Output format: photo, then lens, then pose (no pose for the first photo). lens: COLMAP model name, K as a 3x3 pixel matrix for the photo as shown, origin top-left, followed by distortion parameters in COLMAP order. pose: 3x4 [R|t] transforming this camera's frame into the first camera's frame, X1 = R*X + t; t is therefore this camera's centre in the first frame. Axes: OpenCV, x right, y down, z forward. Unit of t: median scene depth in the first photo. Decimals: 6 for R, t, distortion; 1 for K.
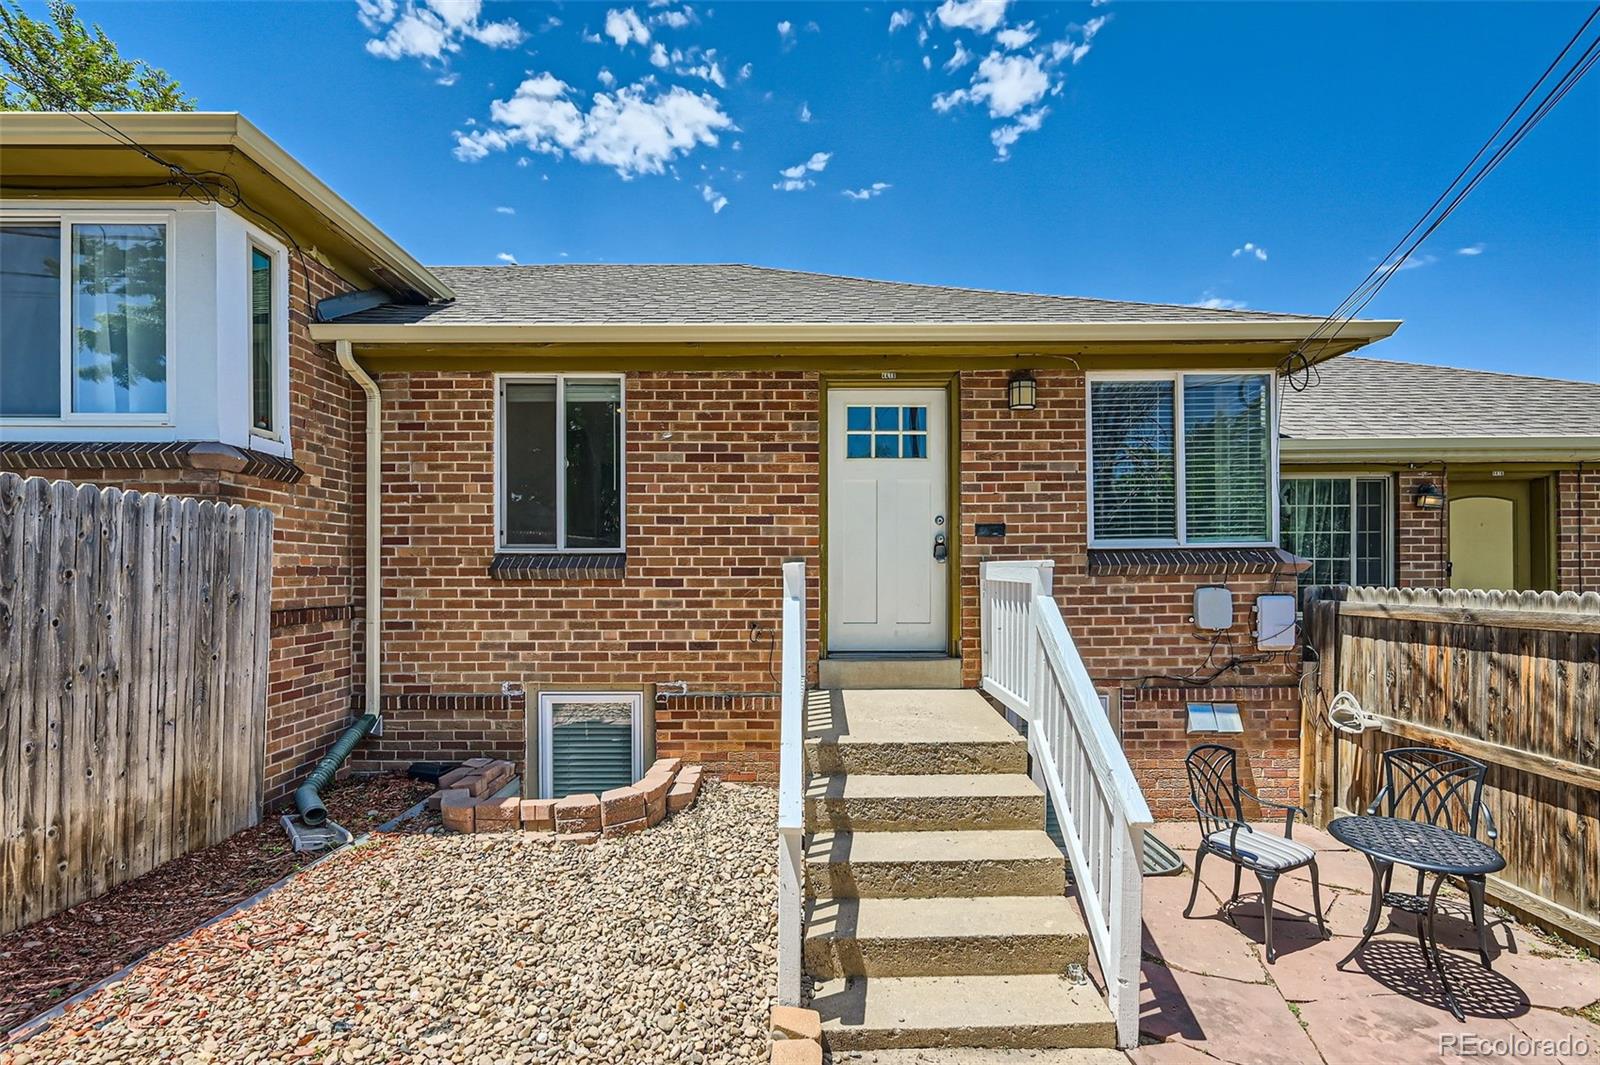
lens RADIAL K [[748.1, 0, 801.7], [0, 748.1, 558.3], [0, 0, 1]] dist [-0.000430, 0.000056]
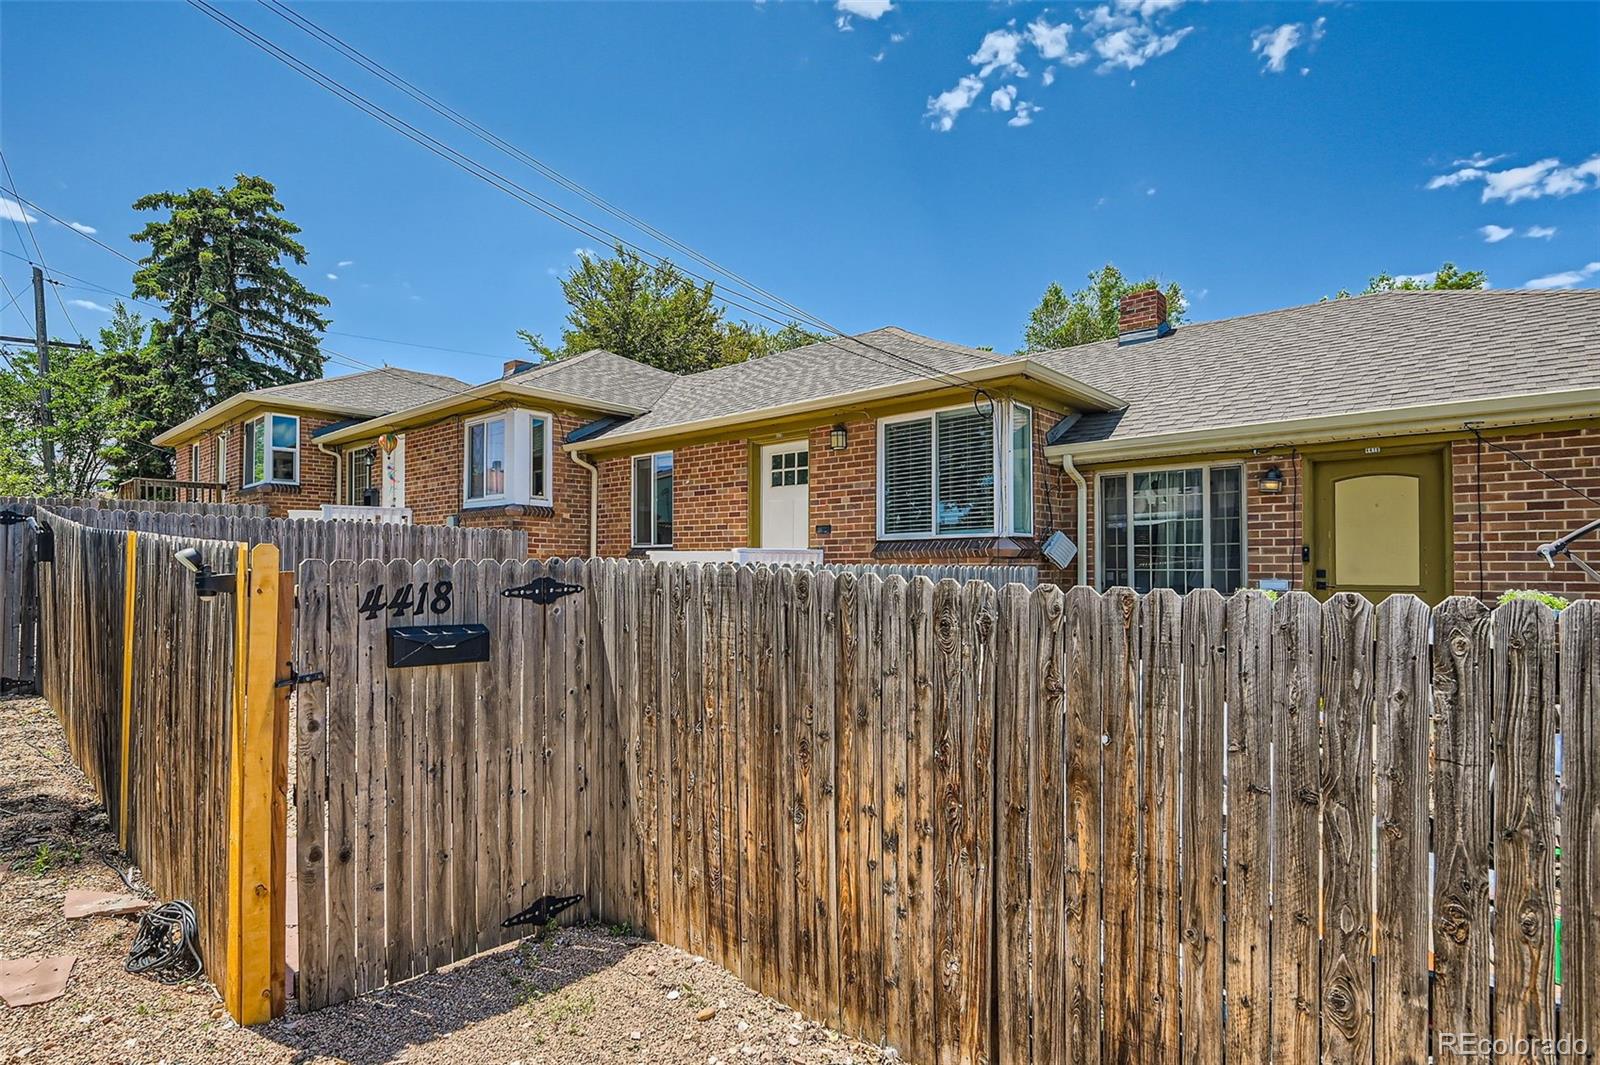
lens RADIAL K [[782.8, 0, 793.7], [0, 782.8, 534.9], [0, 0, 1]] dist [-0.000976, -0.000057]
pose [[0.742988, -0.021364, -0.668964, 1.286012], [0.005548, 0.999653, -0.025764, 0.014817], [0.669282, 0.015431, 0.742848, -0.239150]]
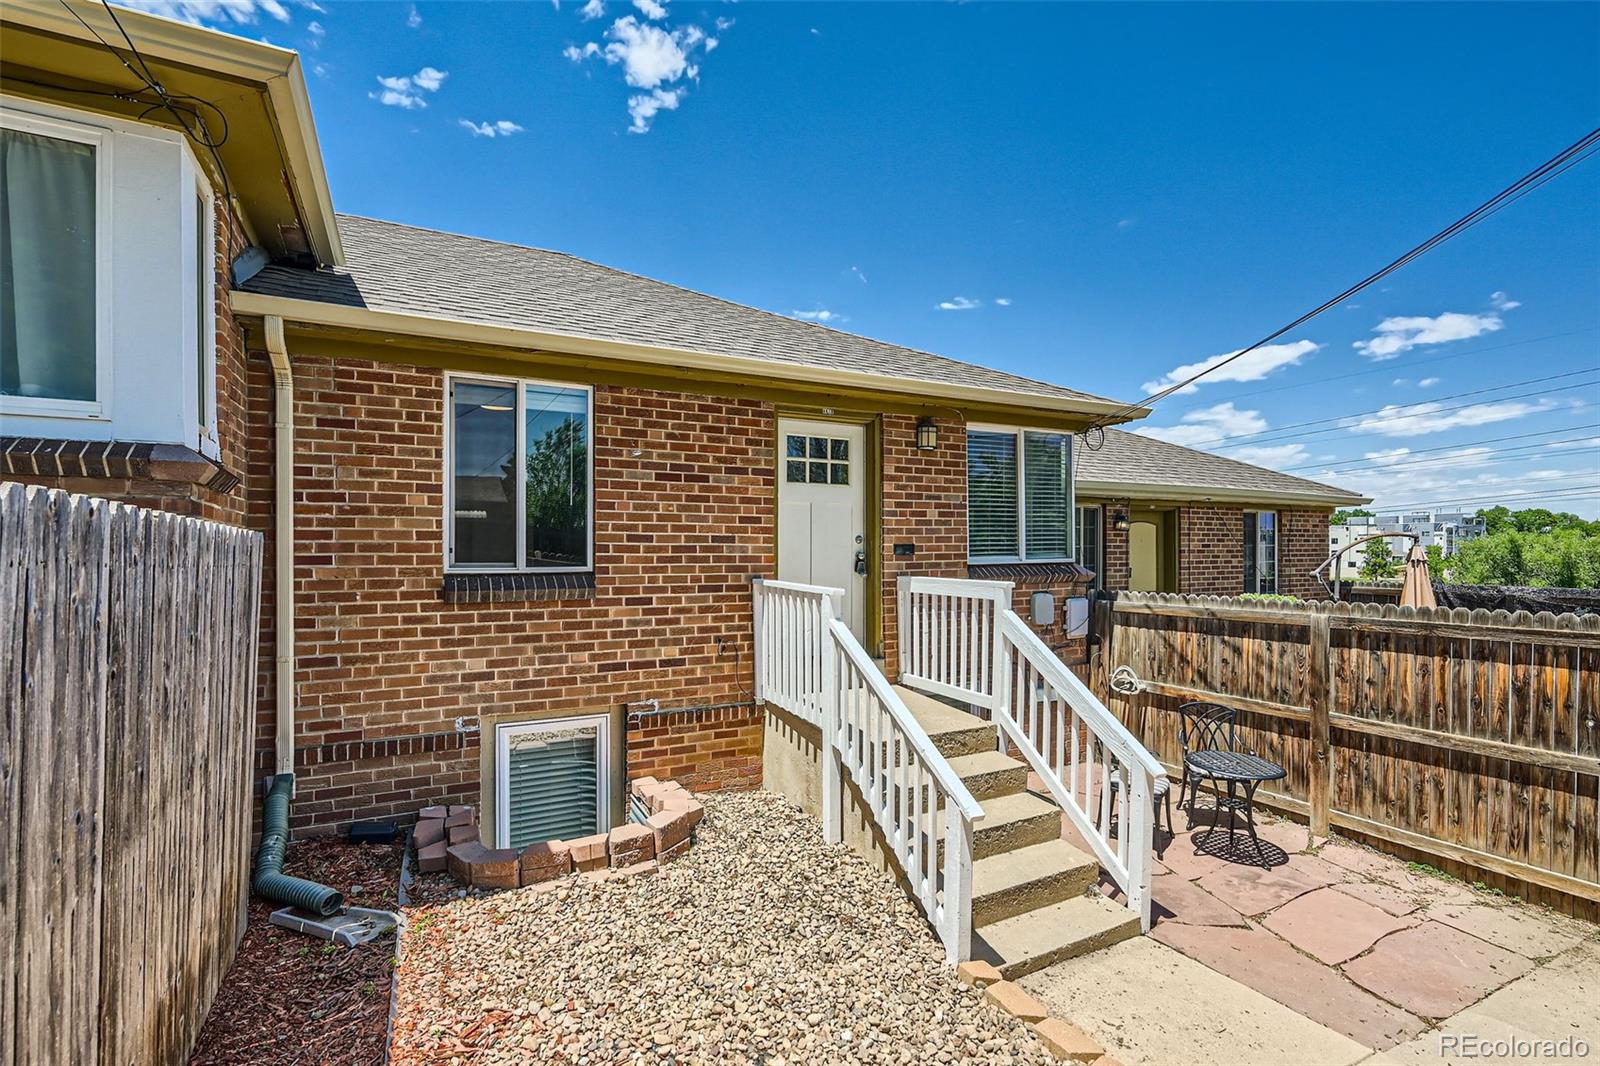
lens RADIAL K [[752.0, 0, 791.3], [0, 752.0, 541.2], [0, 0, 1]] dist [0.000180, 0.000282]
pose [[0.888623, 0.007754, 0.458573, -0.456523], [-0.008620, 0.999963, -0.000204, -0.048849], [-0.458557, -0.003772, 0.888657, 0.018673]]
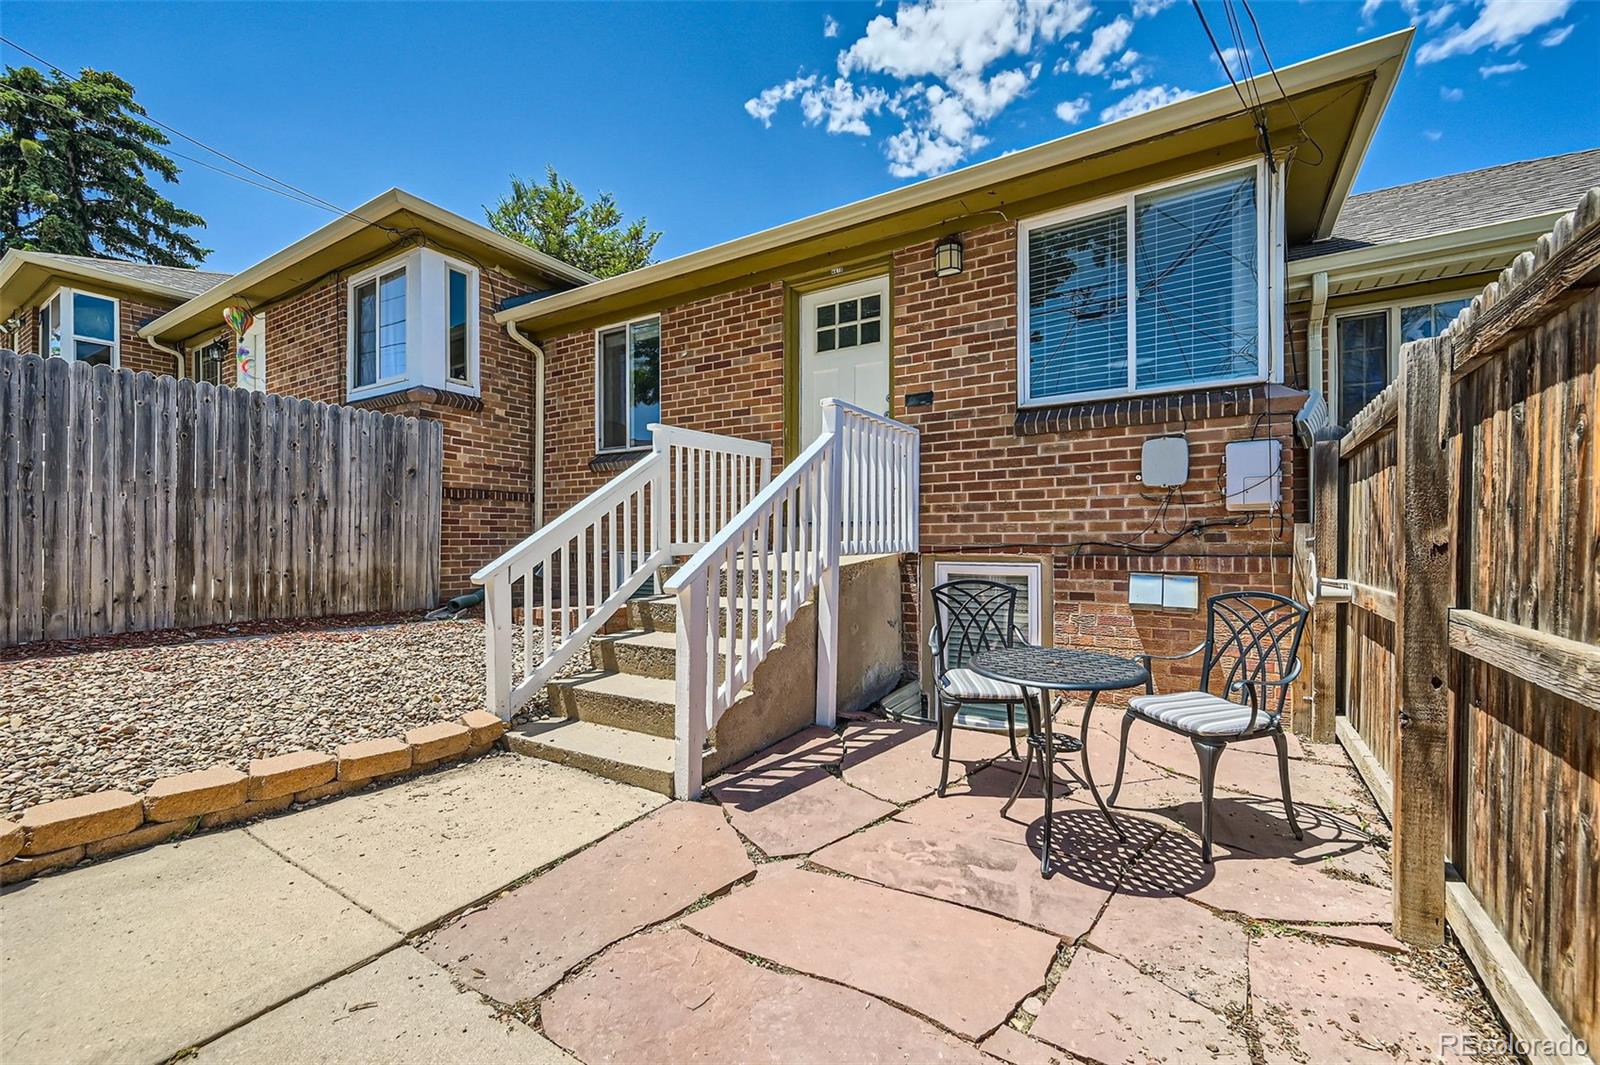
lens RADIAL K [[648.9, 0, 800.0], [0, 648.9, 532.5], [0, 0, 1]] dist [-0.001804, 0.000353]
pose [[0.844632, -0.001099, -0.535346, 0.590687], [0.003046, 0.999992, 0.002753, 0.142086], [0.535339, -0.003956, 0.844628, 0.160146]]
